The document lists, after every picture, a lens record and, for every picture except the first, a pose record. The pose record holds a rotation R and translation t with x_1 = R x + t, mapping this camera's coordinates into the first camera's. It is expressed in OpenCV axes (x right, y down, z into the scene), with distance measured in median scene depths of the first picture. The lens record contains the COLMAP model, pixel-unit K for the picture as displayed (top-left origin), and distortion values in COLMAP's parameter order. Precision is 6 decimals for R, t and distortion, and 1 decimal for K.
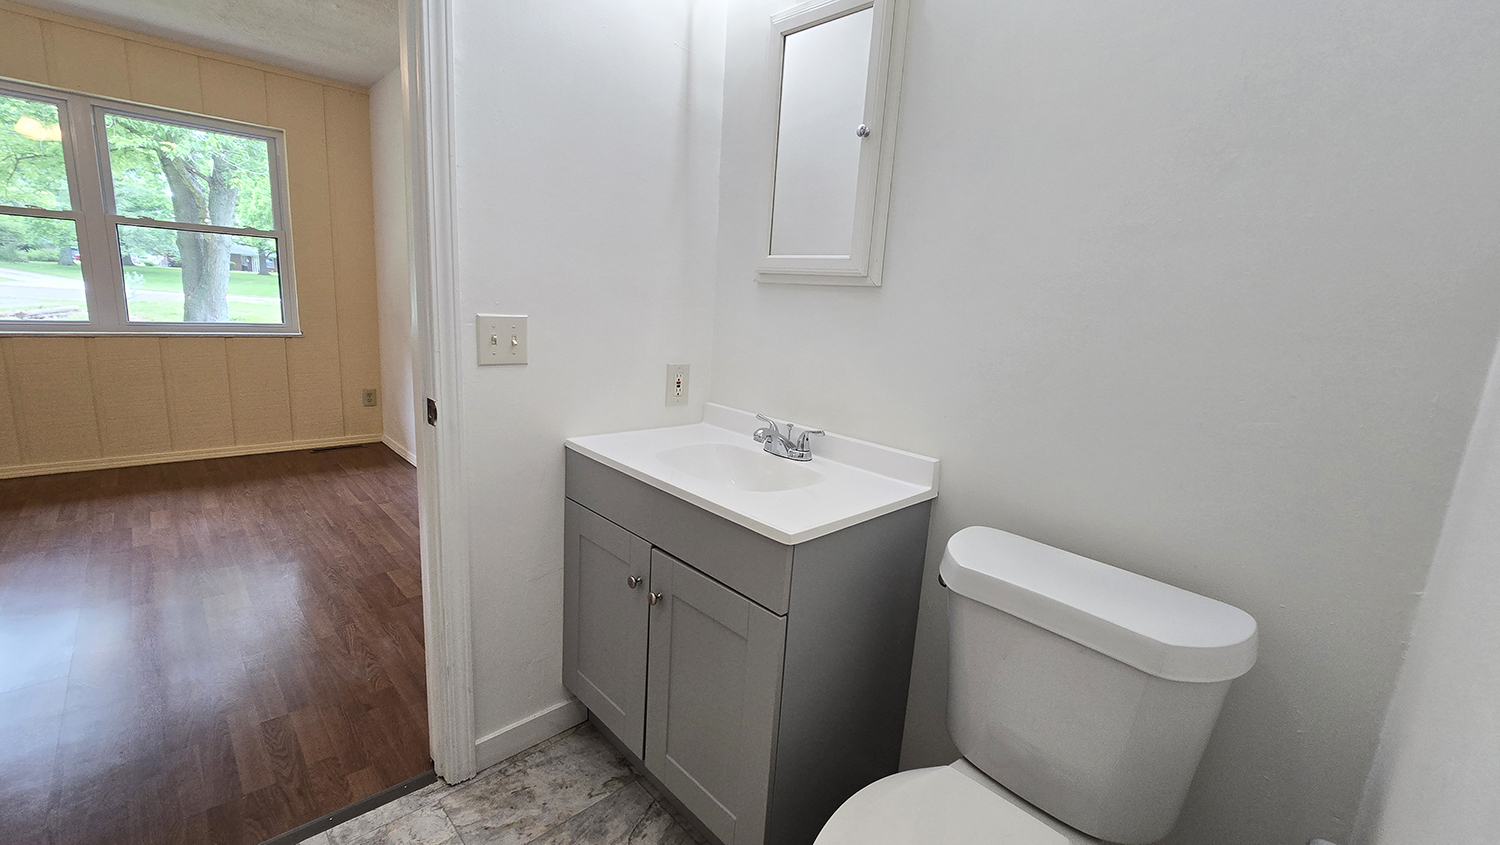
lens RADIAL K [[613.7, 0, 750.7], [0, 613.7, 420.8], [0, 0, 1]] dist [-0.007992, 0.001269]
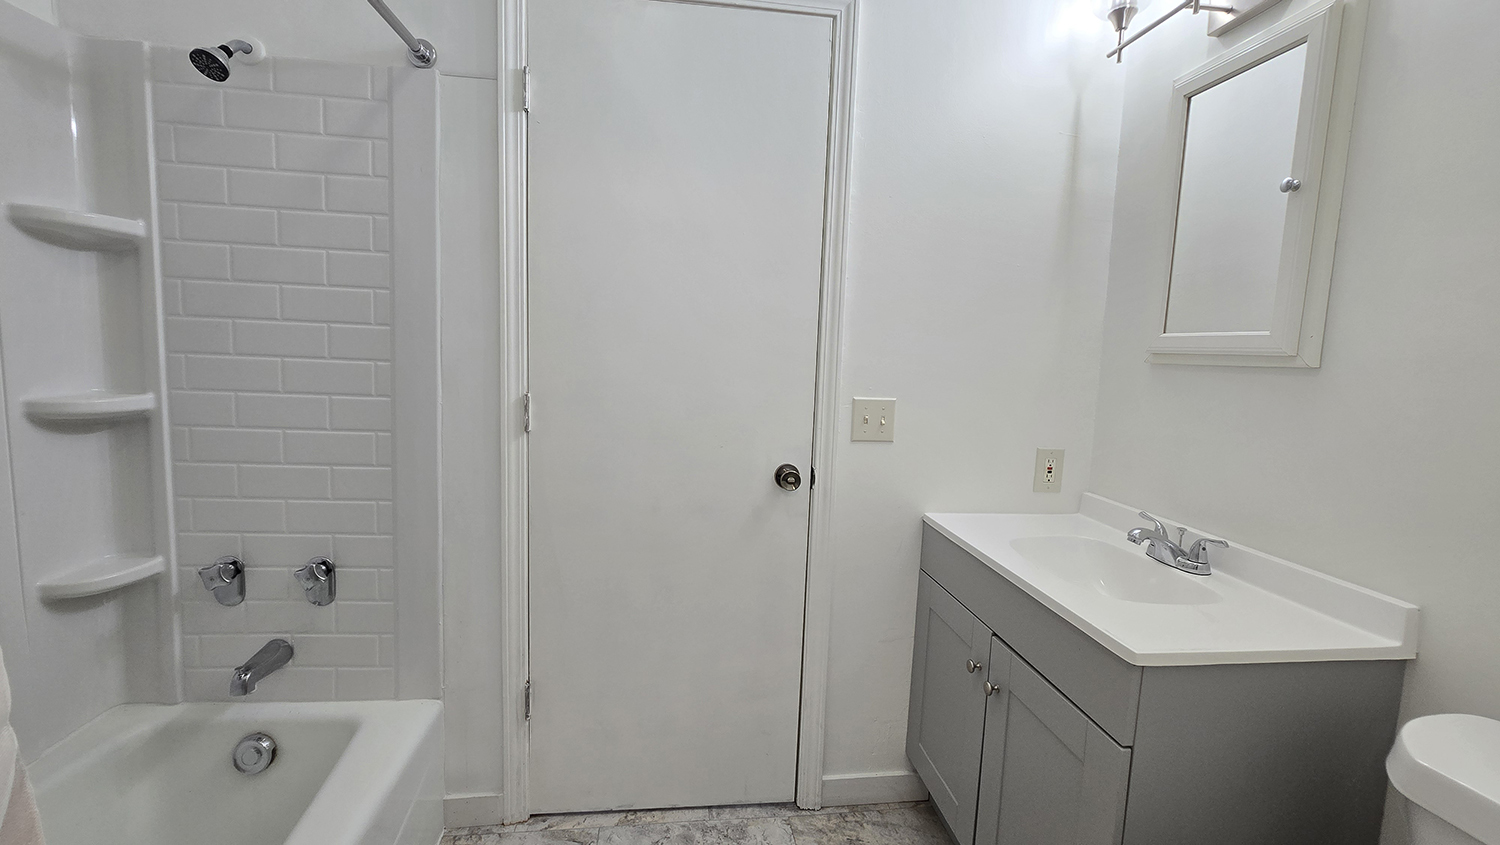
lens RADIAL K [[613.7, 0, 754.1], [0, 613.7, 421.2], [0, 0, 1]] dist [-0.007992, 0.001269]
pose [[0.800723, 0.033538, -0.598095, 0.093722], [-0.103739, 0.991110, -0.083307, -0.009314], [0.589984, 0.128752, 0.797083, -0.042281]]
